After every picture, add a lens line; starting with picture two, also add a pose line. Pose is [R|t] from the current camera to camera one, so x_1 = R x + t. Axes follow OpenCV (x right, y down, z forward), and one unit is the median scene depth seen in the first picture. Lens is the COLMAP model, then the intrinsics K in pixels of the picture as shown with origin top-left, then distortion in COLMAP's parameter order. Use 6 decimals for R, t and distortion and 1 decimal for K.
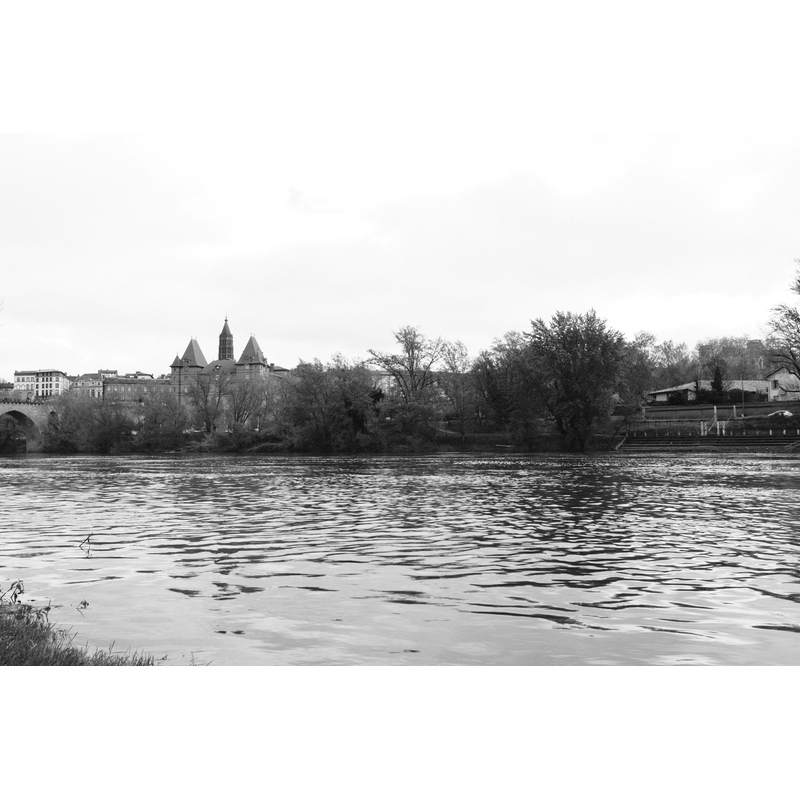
lens RADIAL K [[883.0, 0, 401.8], [0, 883.0, 400.1], [0, 0, 1]] dist [0.049926, 0.000000]
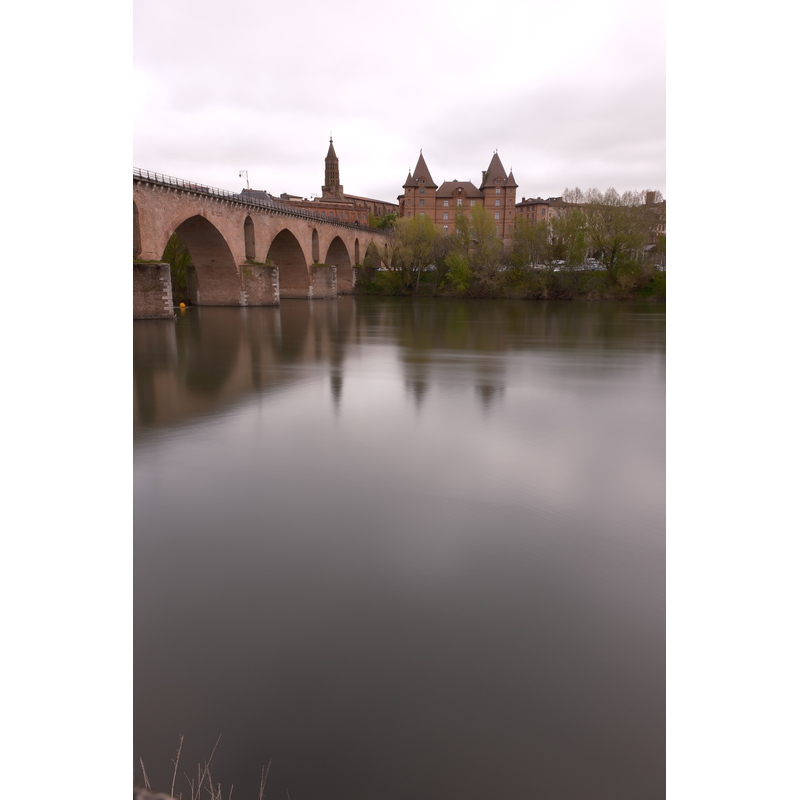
lens RADIAL K [[585.2, 0, 395.9], [0, 585.2, 406.2], [0, 0, 1]] dist [0.028565, -0.002991]
pose [[0.949602, -0.064452, 0.306759, -0.456194], [-0.023547, 0.961200, 0.274845, 0.010427], [-0.312571, -0.268217, 0.911240, 0.430859]]
